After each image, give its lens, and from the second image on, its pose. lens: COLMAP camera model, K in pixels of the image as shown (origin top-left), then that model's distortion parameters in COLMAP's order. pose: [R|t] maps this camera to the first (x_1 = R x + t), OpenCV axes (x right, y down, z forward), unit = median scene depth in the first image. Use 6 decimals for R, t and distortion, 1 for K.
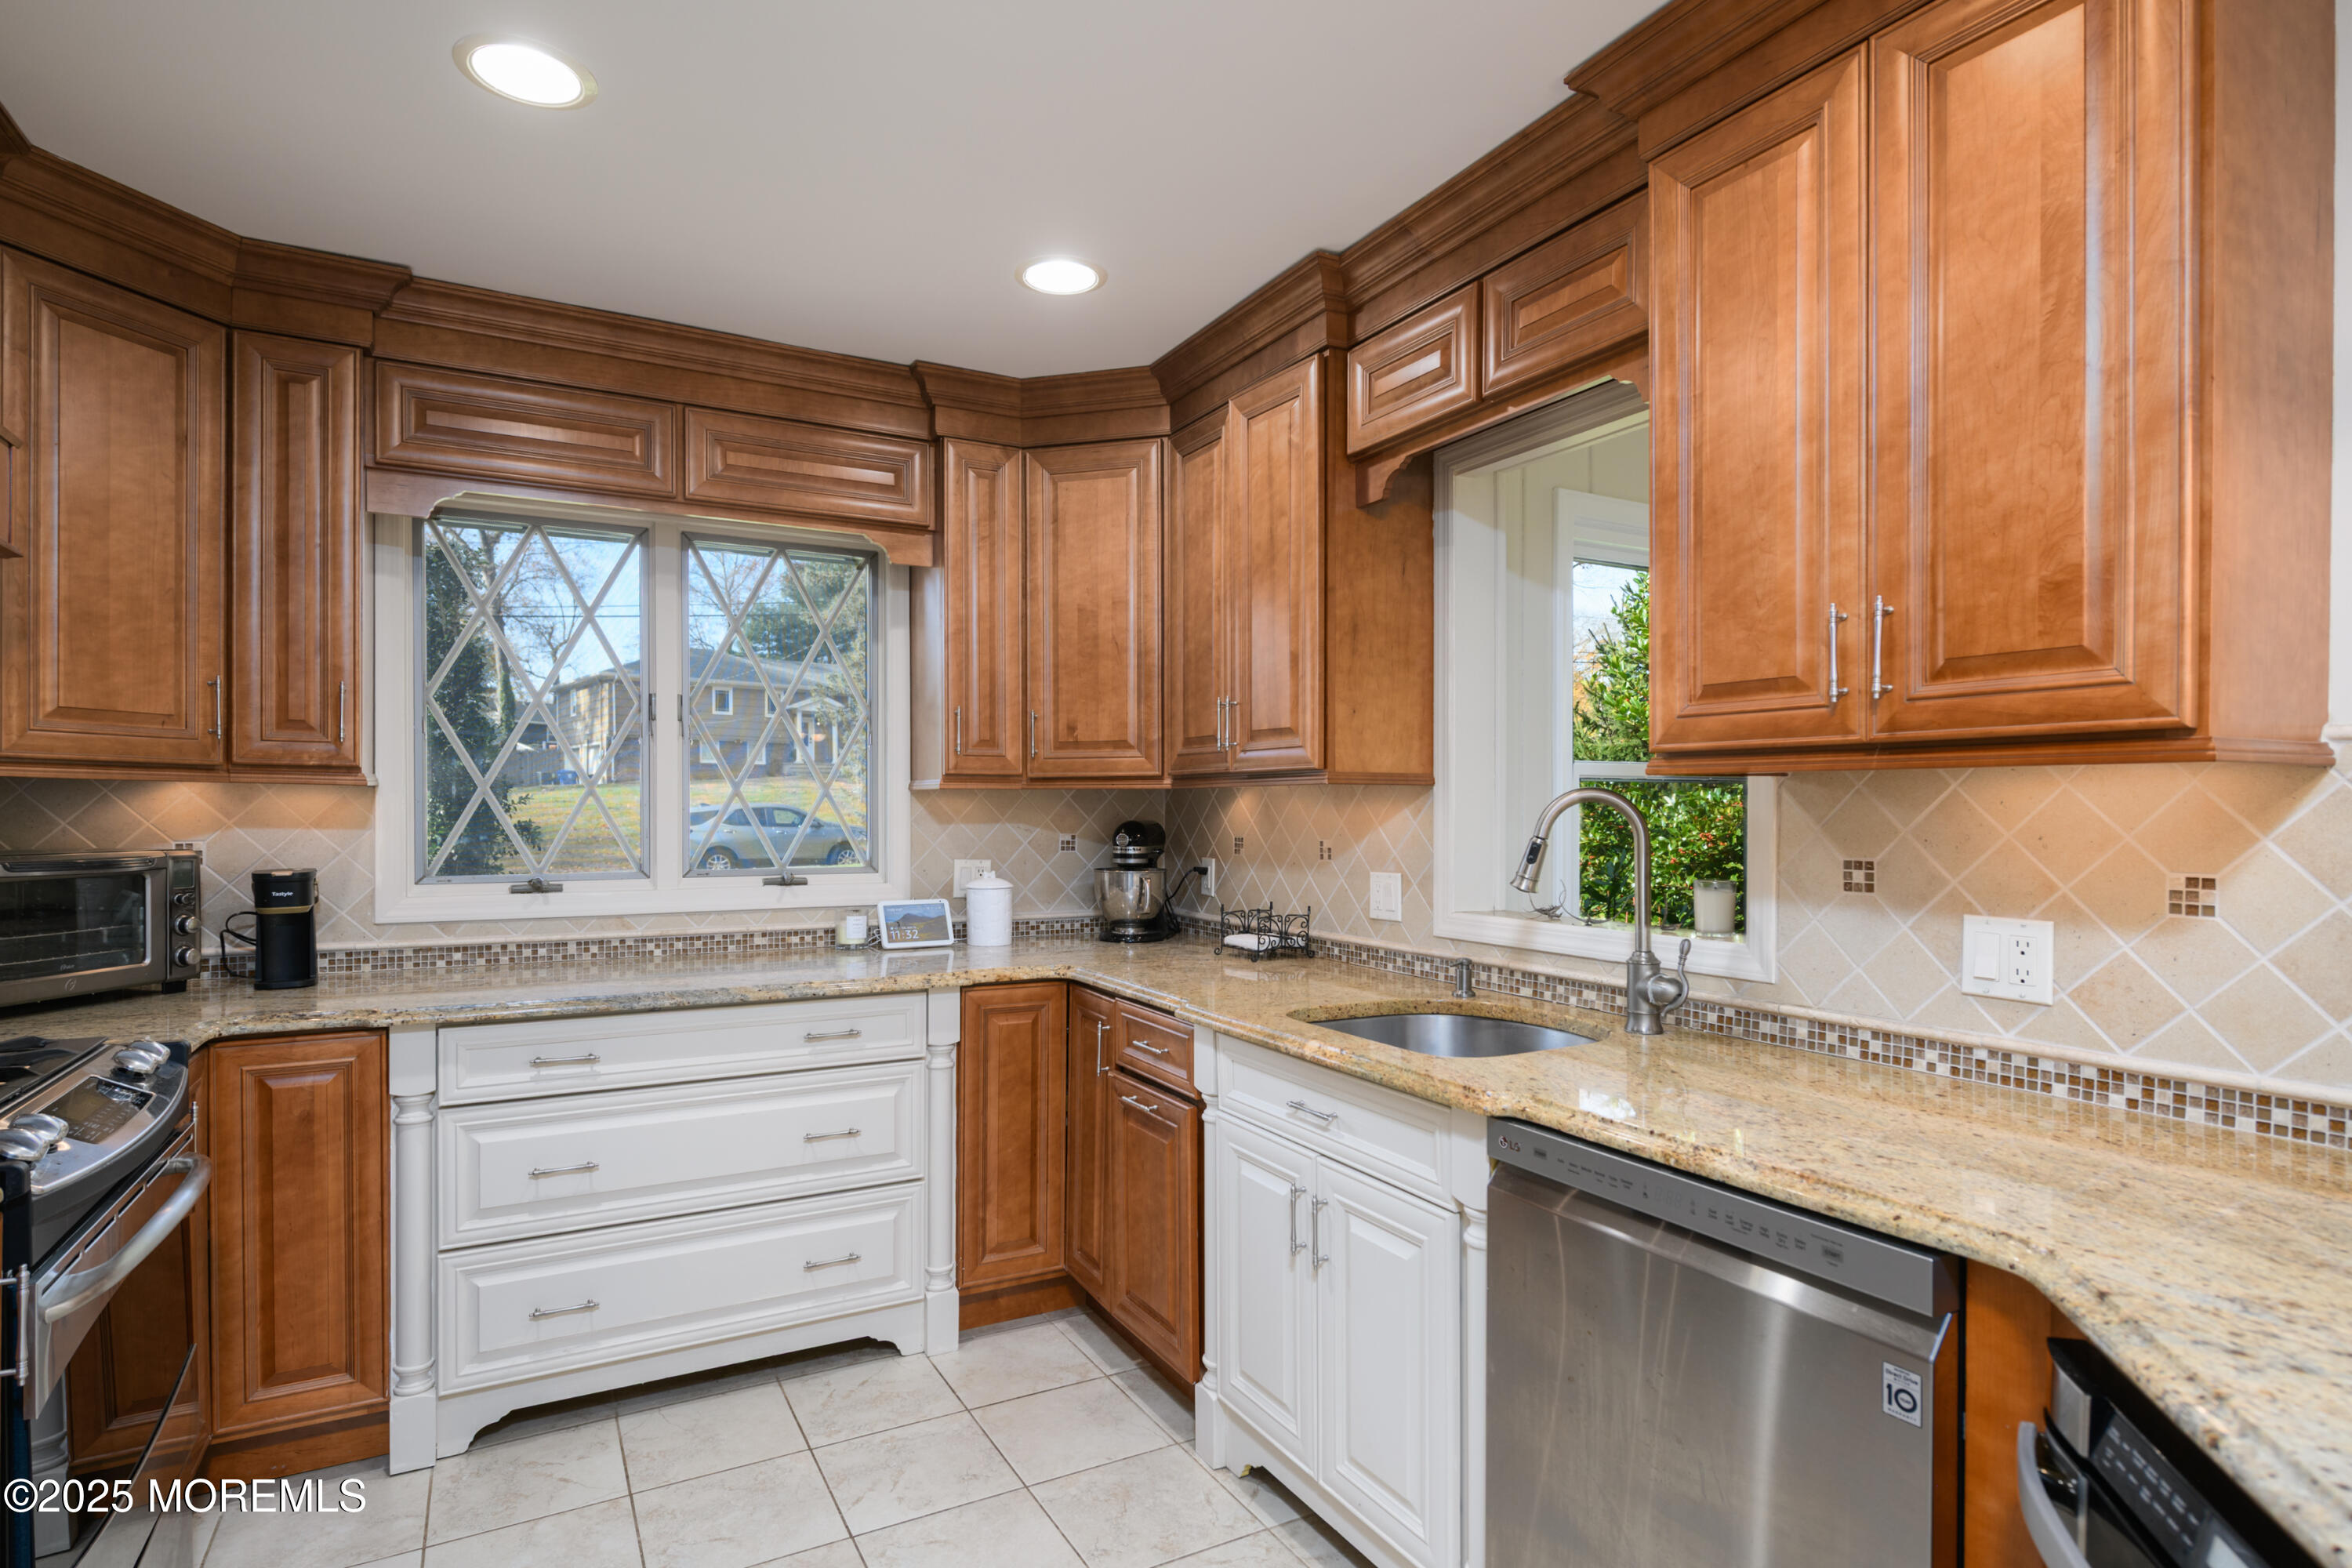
lens RADIAL K [[1207.2, 0, 1175.0], [0, 1207.2, 807.8], [0, 0, 1]] dist [-0.002004, -0.002089]
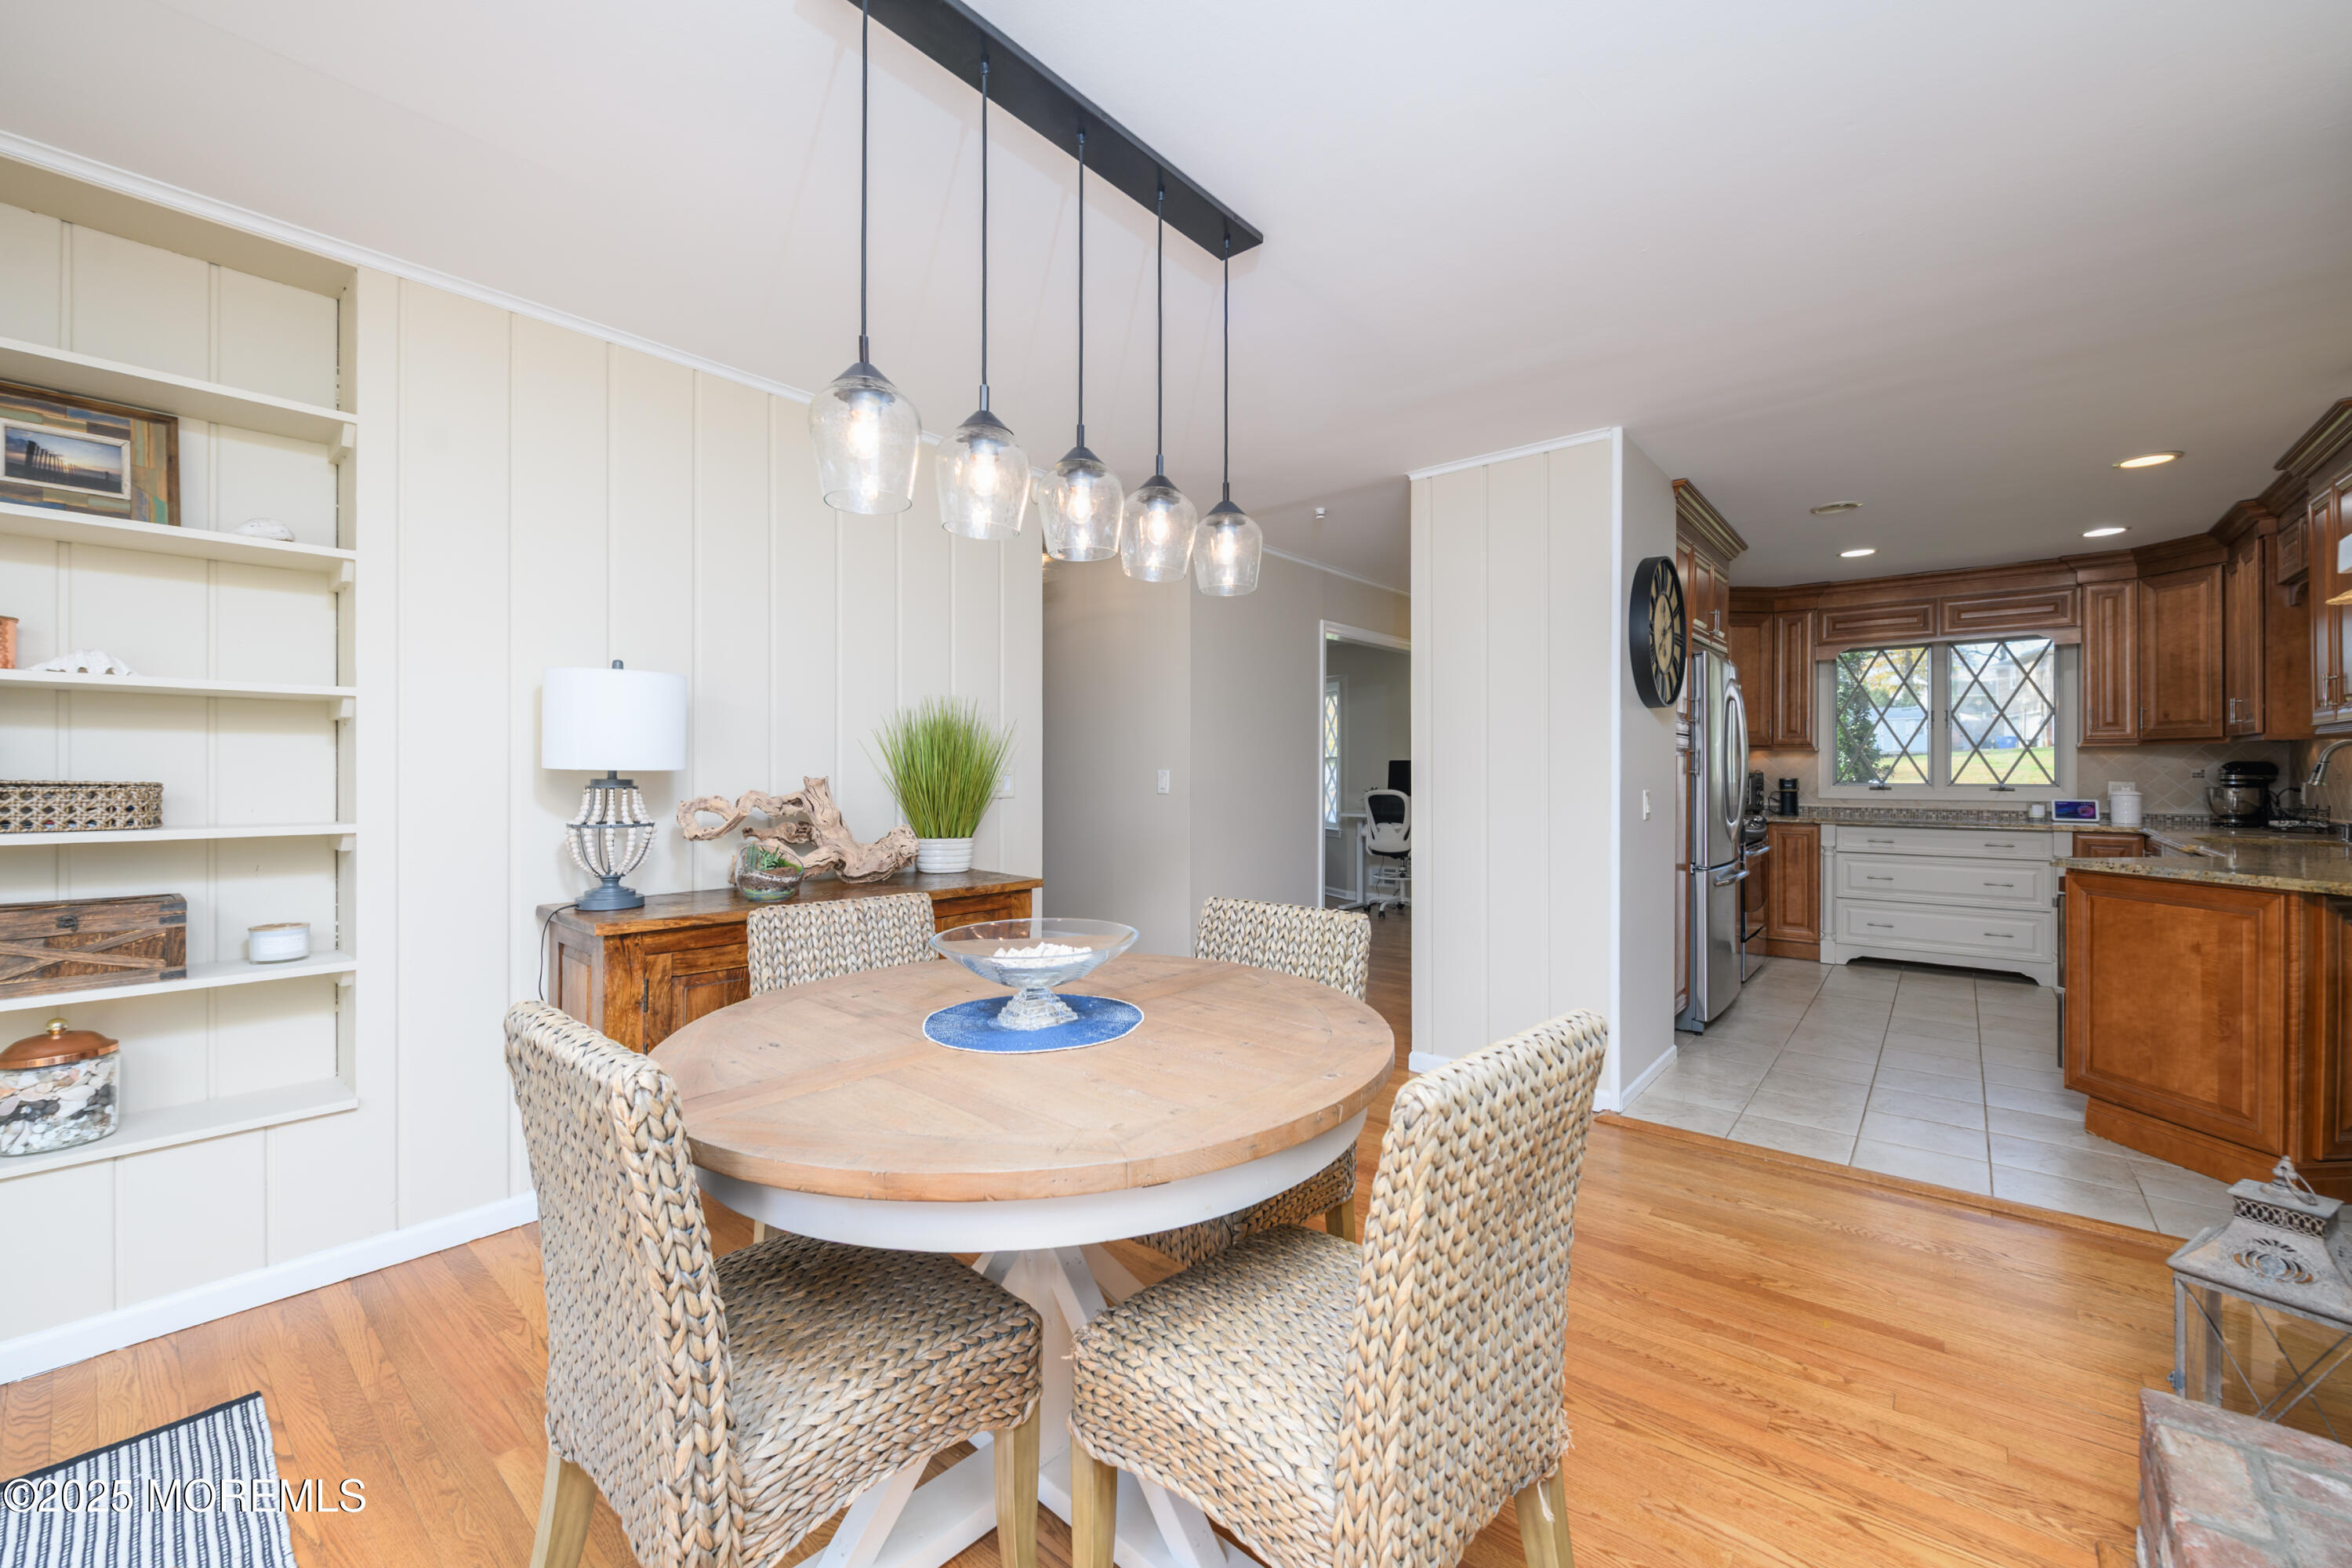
lens RADIAL K [[930.2, 0, 1176.0], [0, 930.2, 784.0], [0, 0, 1]] dist [0.001412, -0.002017]
pose [[0.356649, 0.009169, -0.934193, 0.966482], [0.003058, 0.999935, 0.010982, 0.034514], [0.934233, -0.006774, 0.356598, -1.370061]]
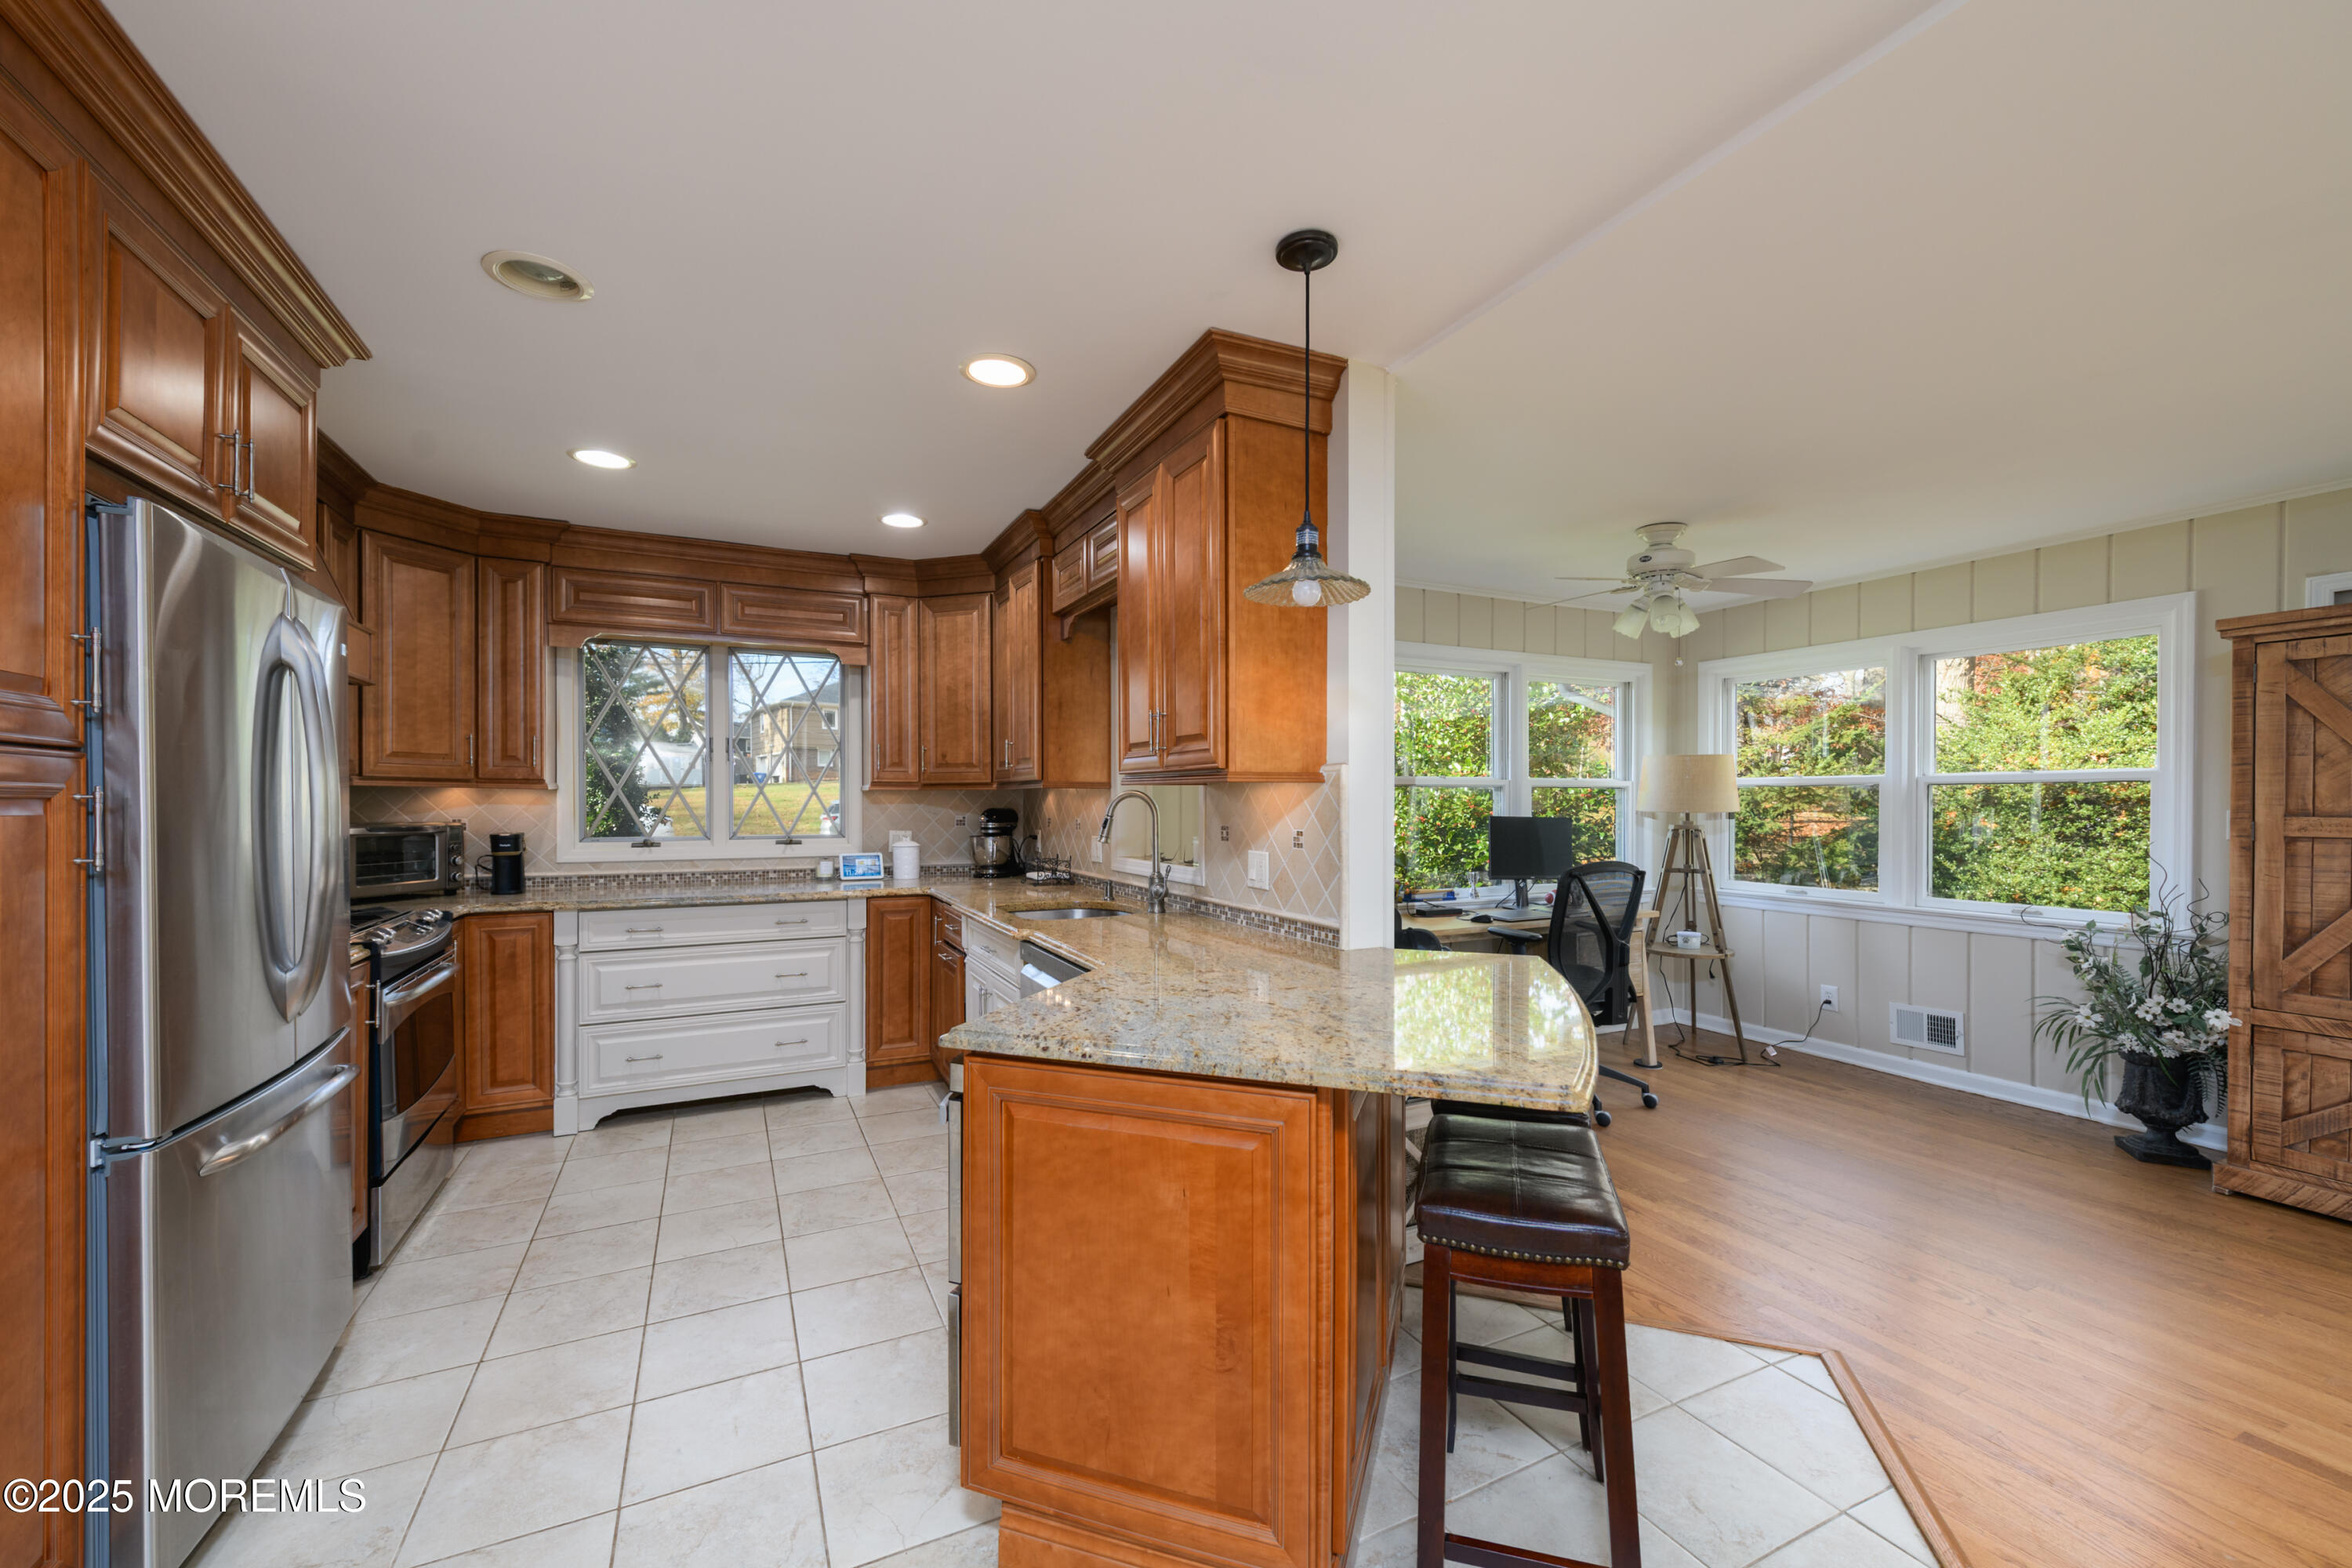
lens RADIAL K [[939.7, 0, 1189.9], [0, 939.7, 800.7], [0, 0, 1]] dist [0.002625, -0.000005]
pose [[0.998982, -0.000622, -0.045109, 0.421415], [0.000612, 1.000000, -0.000237, 0.000958], [0.045109, 0.000210, 0.998982, -0.454940]]
